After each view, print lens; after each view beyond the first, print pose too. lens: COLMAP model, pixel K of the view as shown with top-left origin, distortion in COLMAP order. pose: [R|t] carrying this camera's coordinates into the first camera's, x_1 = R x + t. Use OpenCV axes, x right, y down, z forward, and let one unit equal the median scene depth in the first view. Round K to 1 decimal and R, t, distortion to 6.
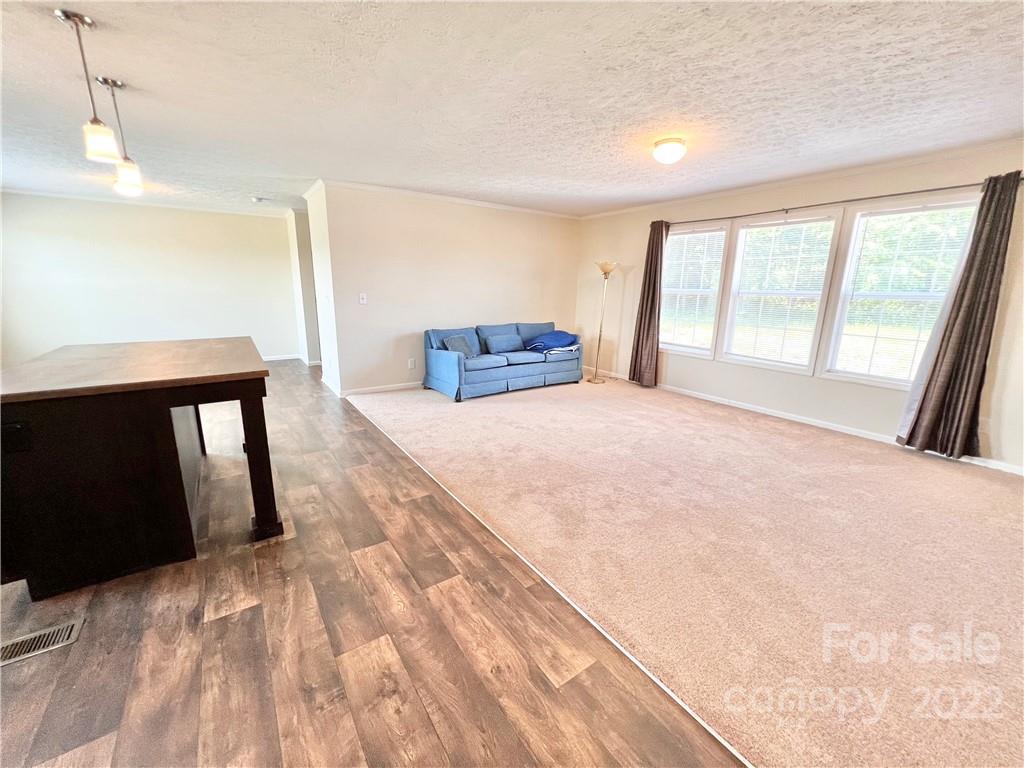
lens RADIAL K [[413.0, 0, 512.1], [0, 413.0, 381.8], [0, 0, 1]] dist [0.000601, 0.000619]
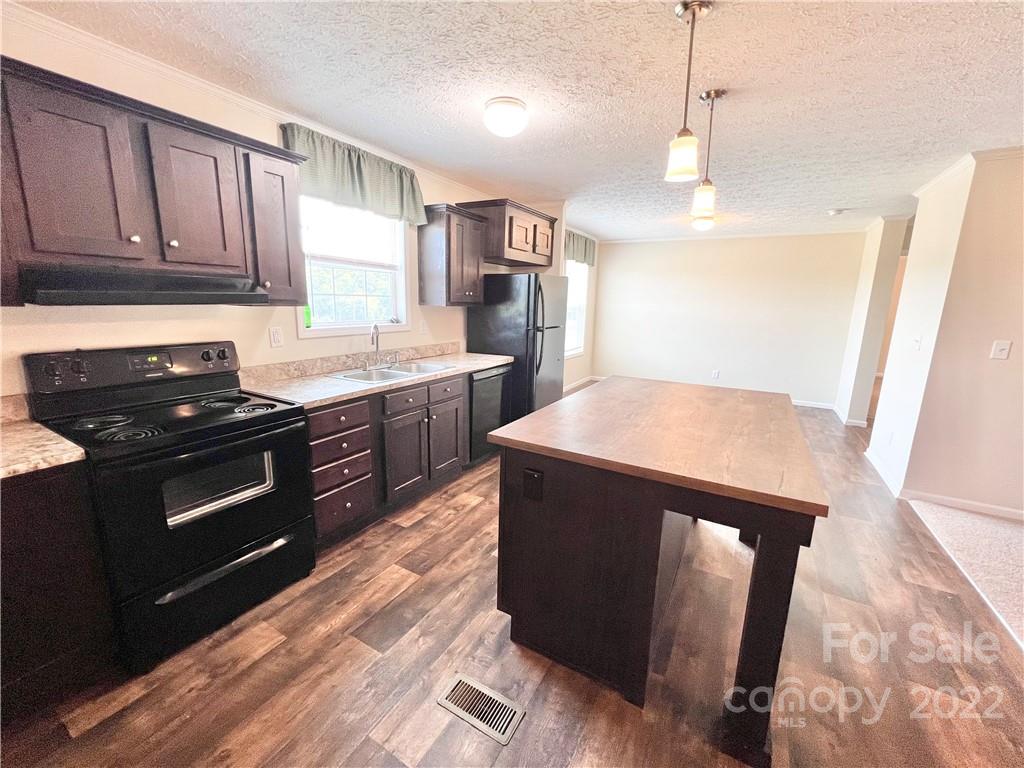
lens RADIAL K [[414.1, 0, 510.1], [0, 414.1, 380.4], [0, 0, 1]] dist [-0.000291, 0.000656]
pose [[0.425106, 0.168891, -0.889247, -0.274914], [-0.221440, 0.971989, 0.078746, -0.114582], [0.877638, 0.163440, 0.450598, 0.328215]]
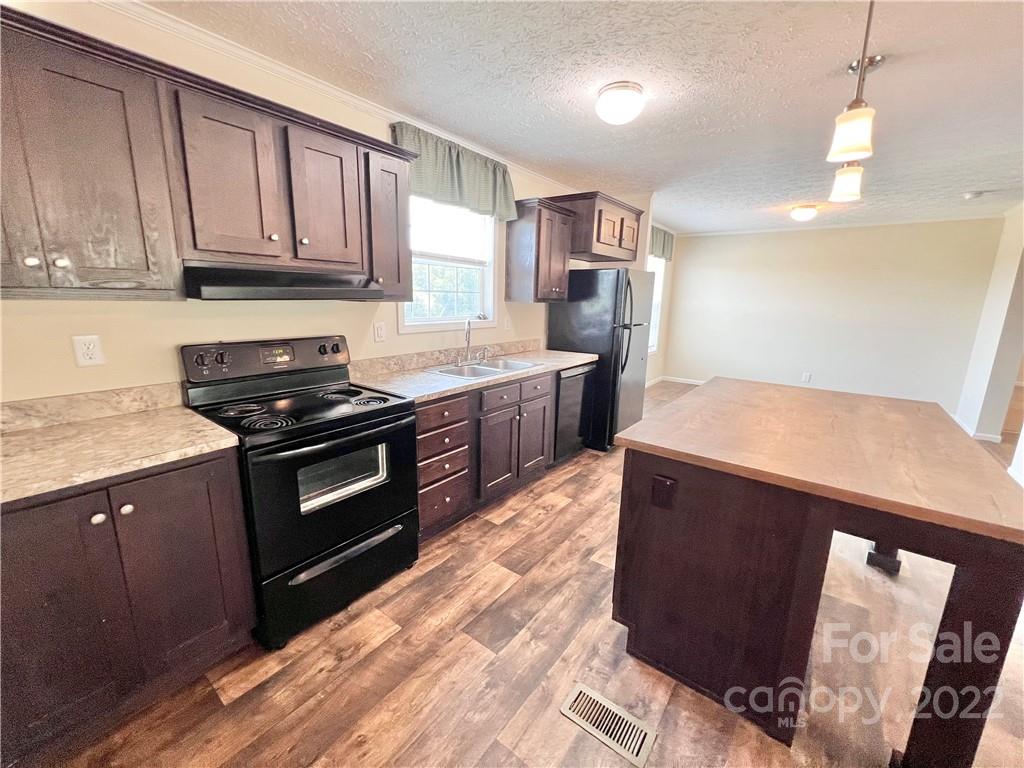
lens RADIAL K [[414.1, 0, 509.4], [0, 414.1, 380.6], [0, 0, 1]] dist [-0.000291, 0.000656]
pose [[0.307924, 0.184032, -0.933443, -0.343762], [-0.232633, 0.965897, 0.113689, -0.086545], [0.922532, 0.182142, 0.340235, 0.230111]]
